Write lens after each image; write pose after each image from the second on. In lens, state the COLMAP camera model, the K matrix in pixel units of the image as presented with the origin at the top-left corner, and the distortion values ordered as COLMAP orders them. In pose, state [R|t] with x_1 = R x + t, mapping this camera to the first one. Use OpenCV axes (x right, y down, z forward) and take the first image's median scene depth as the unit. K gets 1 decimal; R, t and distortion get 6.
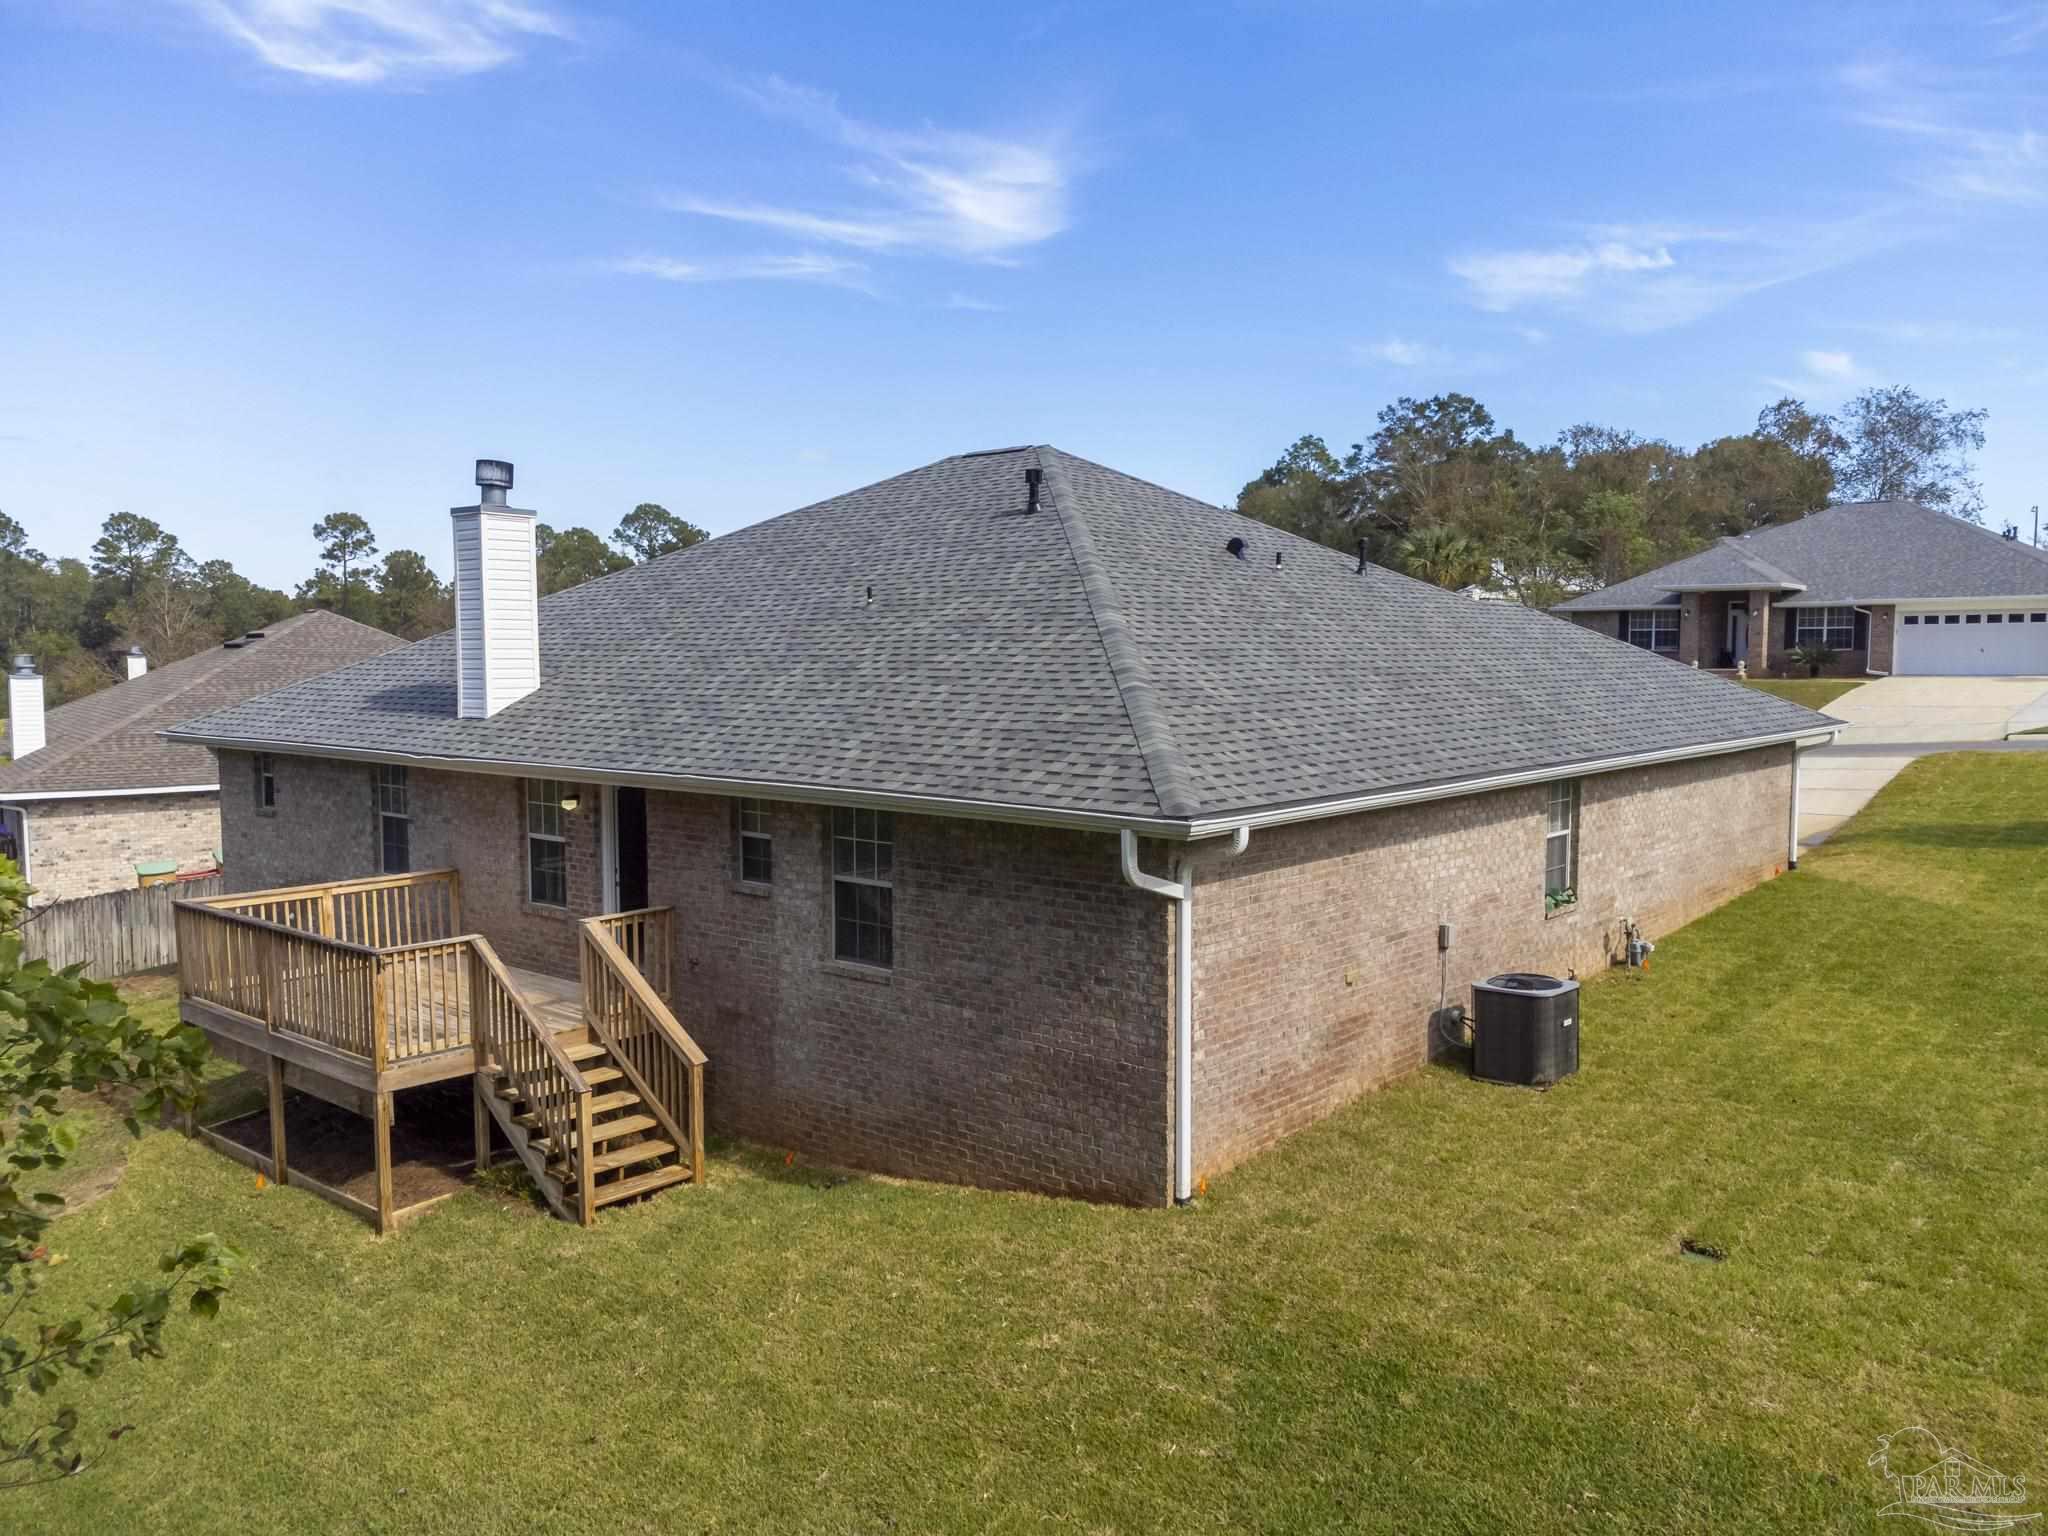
lens RADIAL K [[1526.5, 0, 1026.2], [0, 1526.5, 768.3], [0, 0, 1]] dist [0.027688, -0.016166]
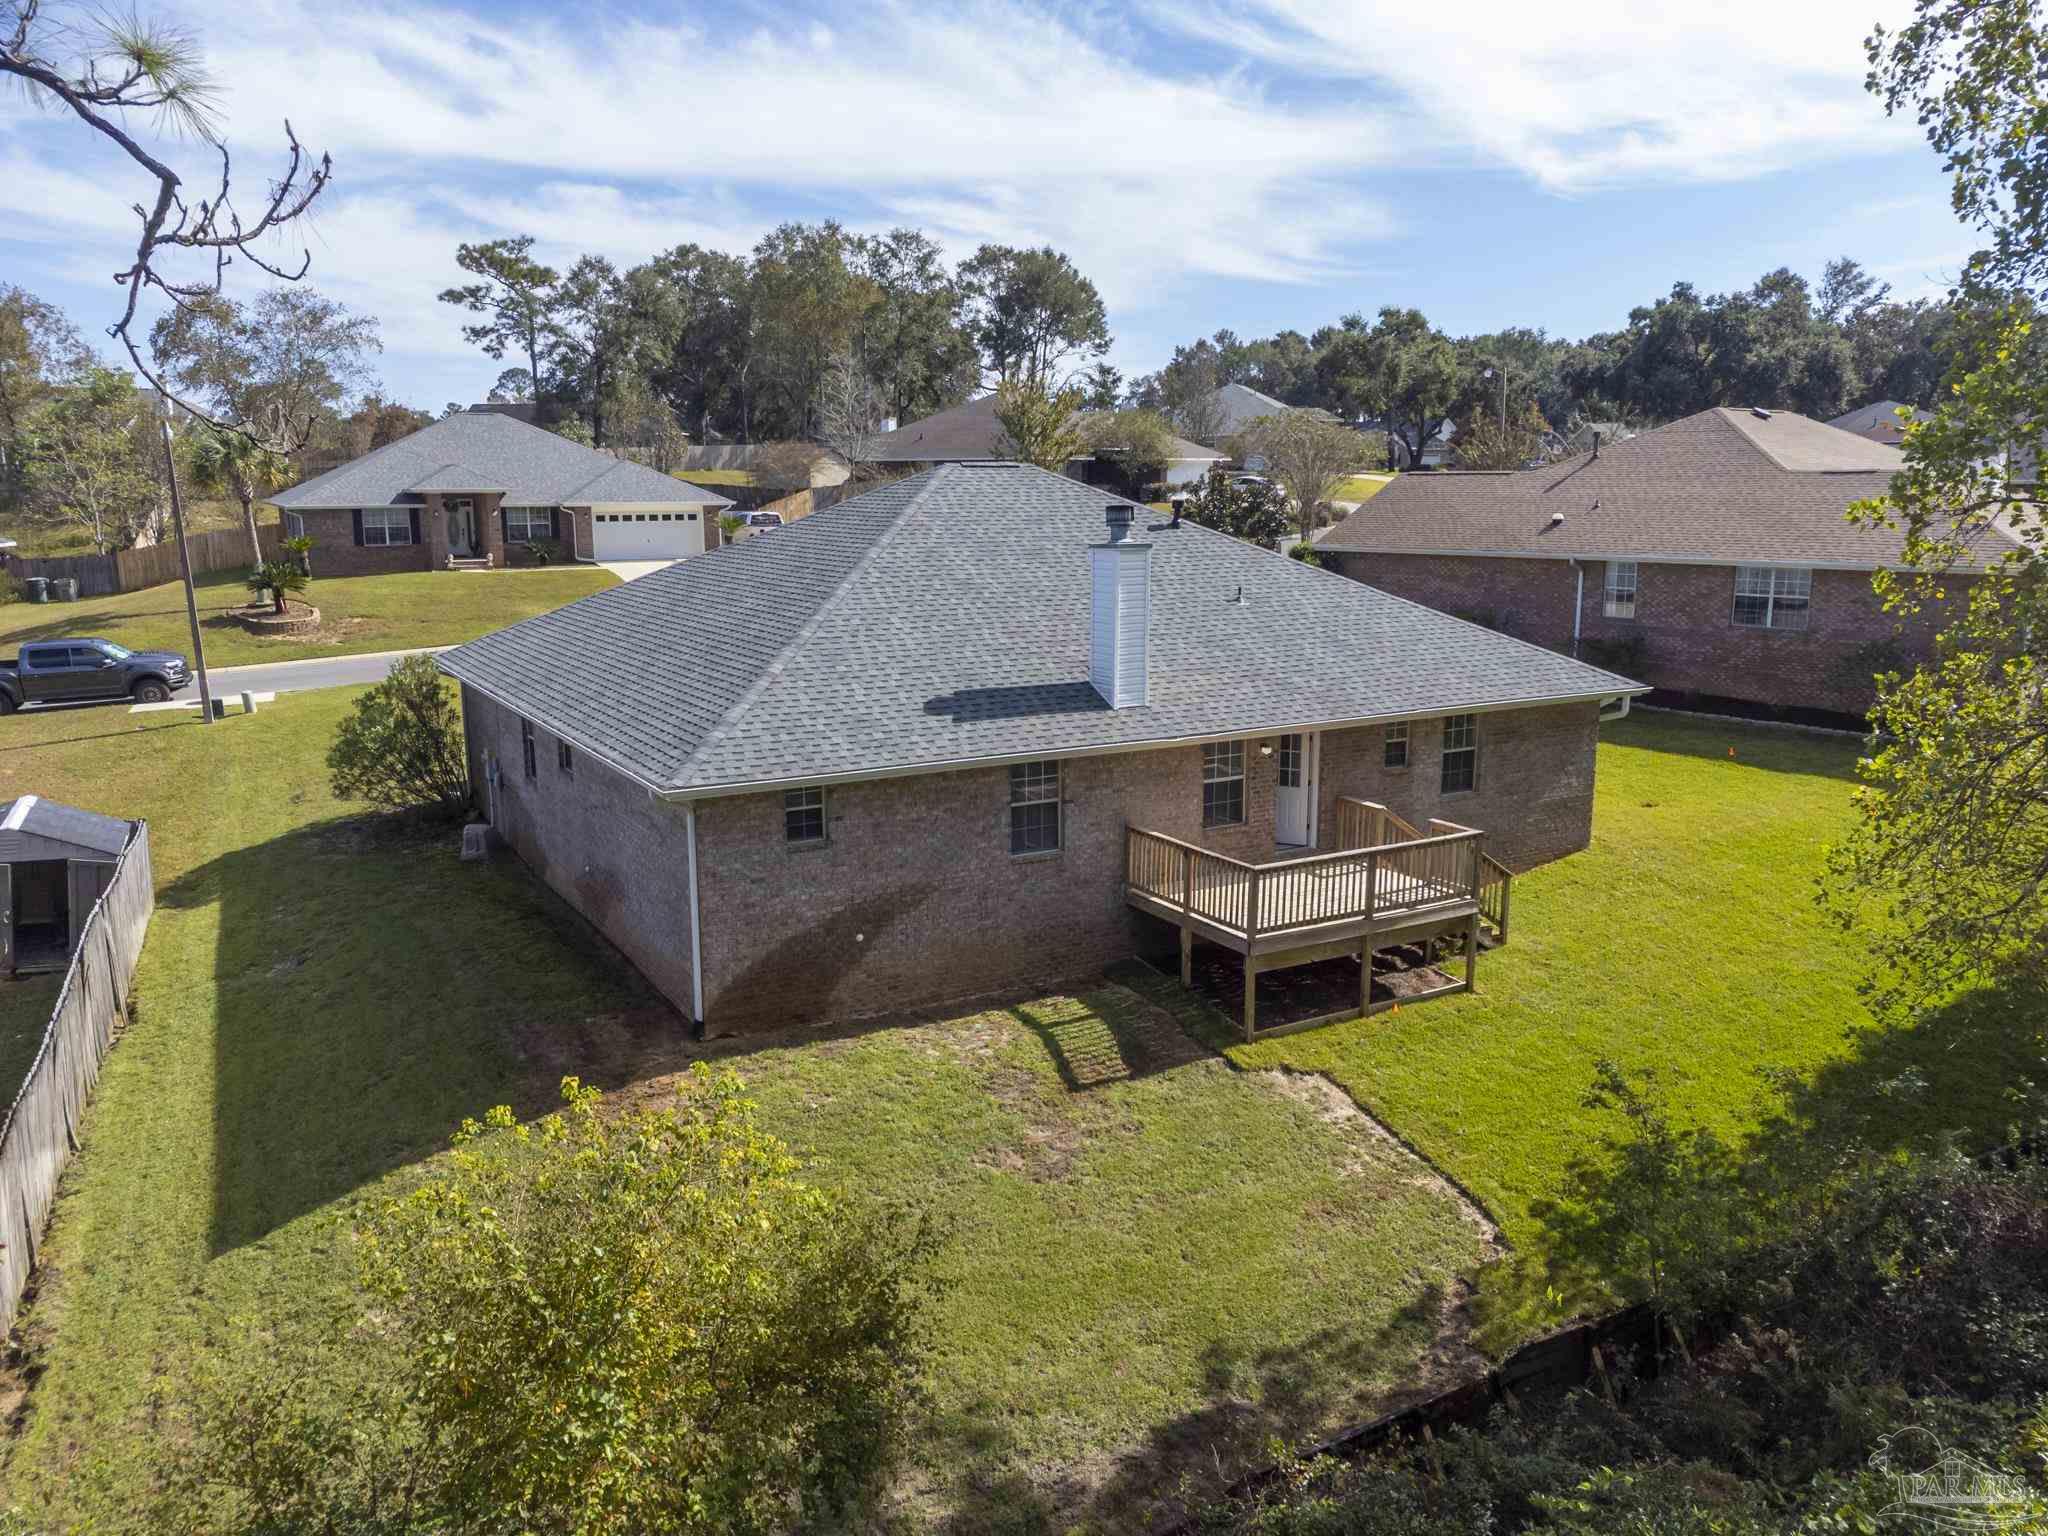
lens RADIAL K [[1526.5, 0, 1024.5], [0, 1526.5, 773.6], [0, 0, 1]] dist [0.027688, -0.016166]
pose [[0.321977, -0.178416, 0.929784, -0.558130], [0.074250, 0.983816, 0.163072, -0.068141], [-0.943832, 0.016531, 0.330013, 0.231496]]
